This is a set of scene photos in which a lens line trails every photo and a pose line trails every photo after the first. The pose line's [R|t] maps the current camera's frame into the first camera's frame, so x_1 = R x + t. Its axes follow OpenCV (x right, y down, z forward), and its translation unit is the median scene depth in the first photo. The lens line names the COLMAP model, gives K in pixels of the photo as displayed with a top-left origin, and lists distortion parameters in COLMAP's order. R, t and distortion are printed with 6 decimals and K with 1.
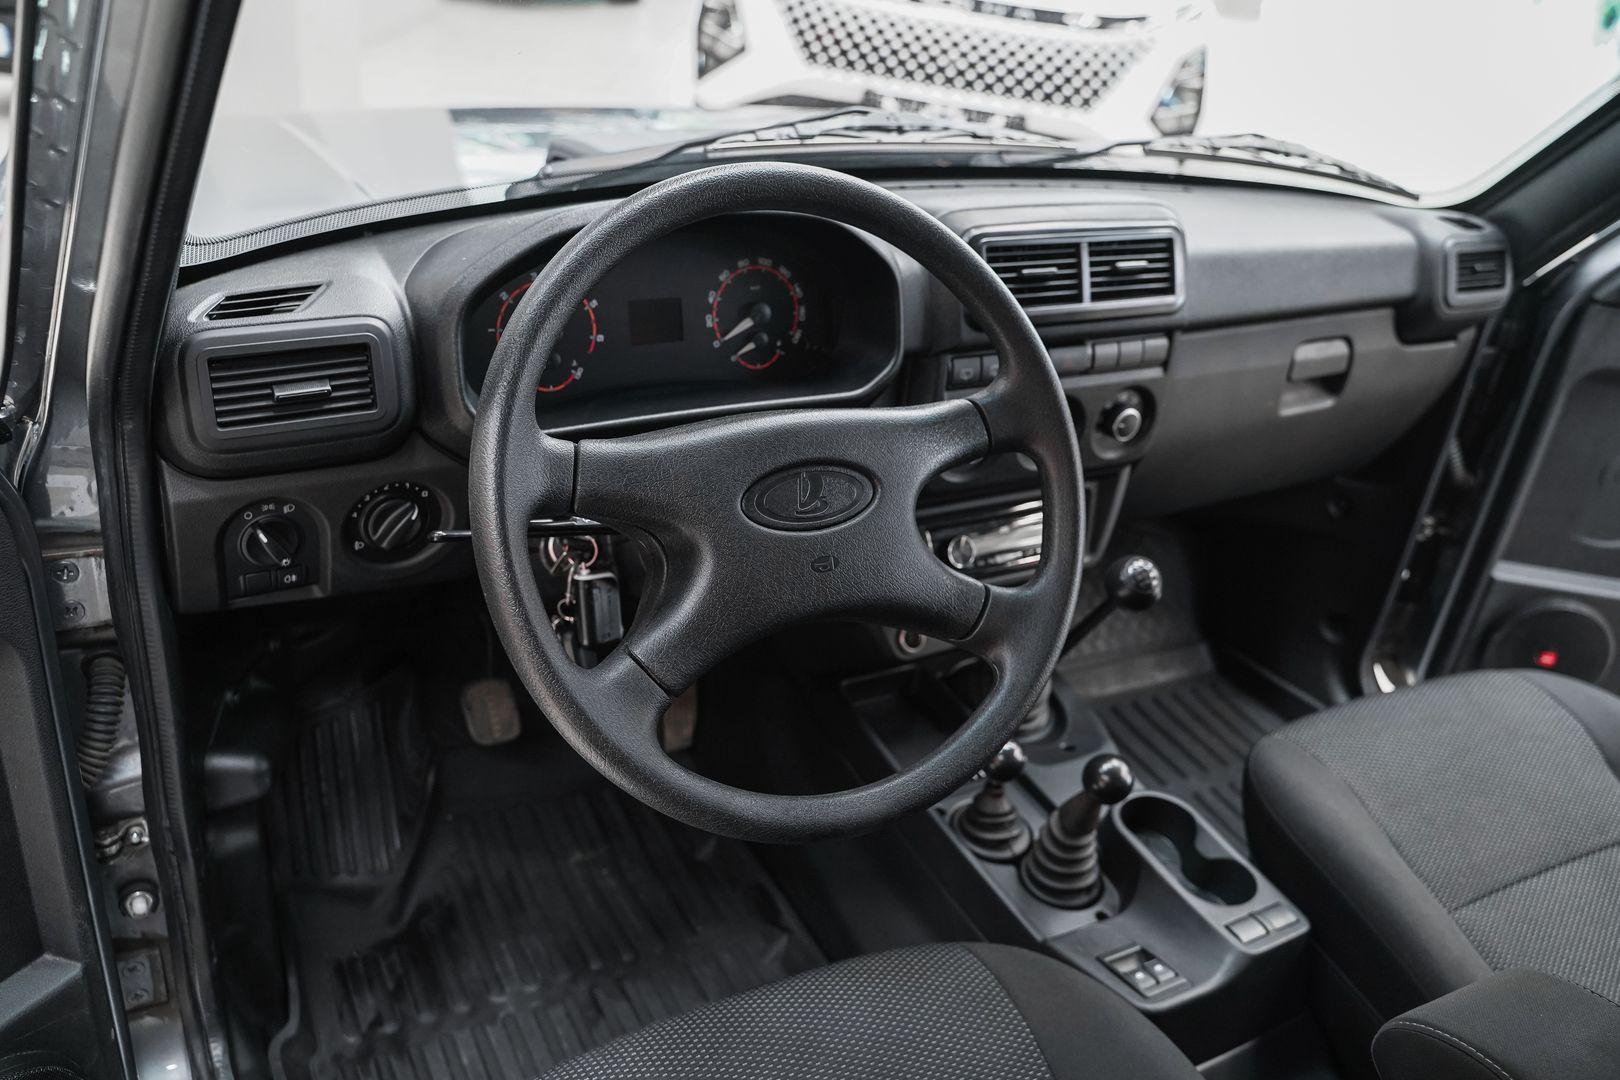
lens RADIAL K [[1299.4, 0, 803.8], [0, 1299.4, 544.1], [0, 0, 1]] dist [-0.112203, 0.082170]
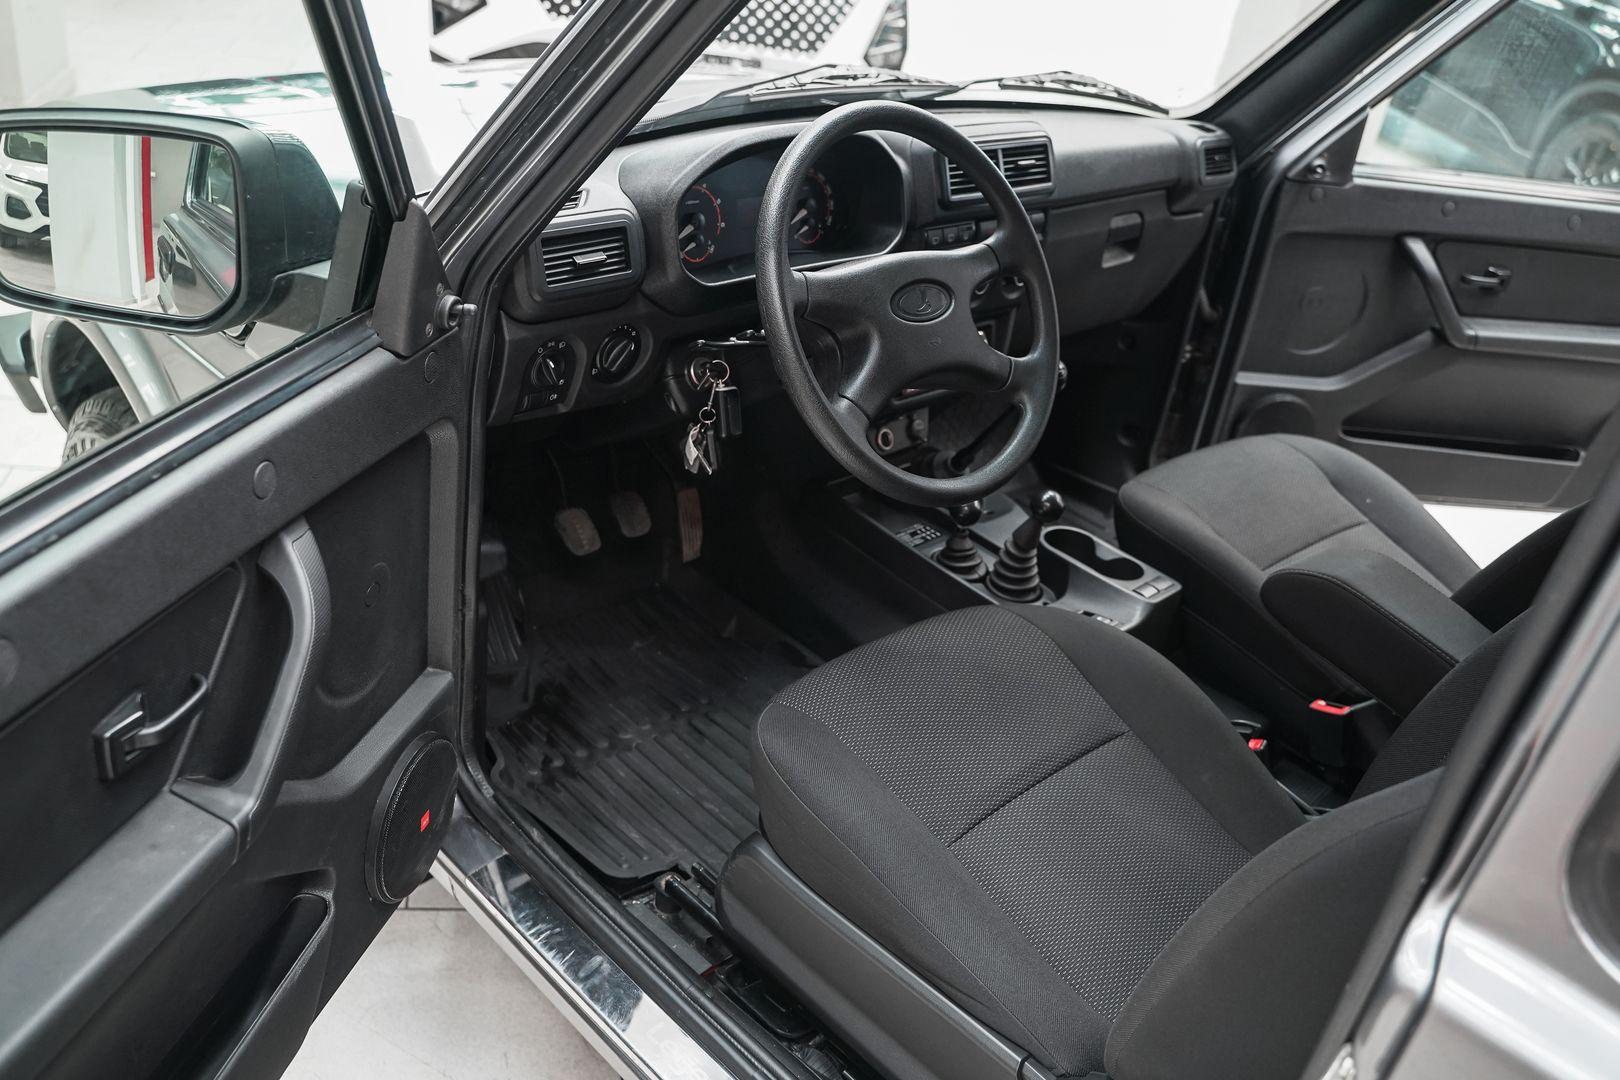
lens RADIAL K [[1299.4, 0, 808.4], [0, 1299.4, 537.1], [0, 0, 1]] dist [-0.112203, 0.082170]
pose [[0.966564, -0.114197, 0.229594, -0.333608], [0.106177, 0.993235, 0.047028, 0.102867], [-0.233411, -0.021078, 0.972150, -0.350867]]
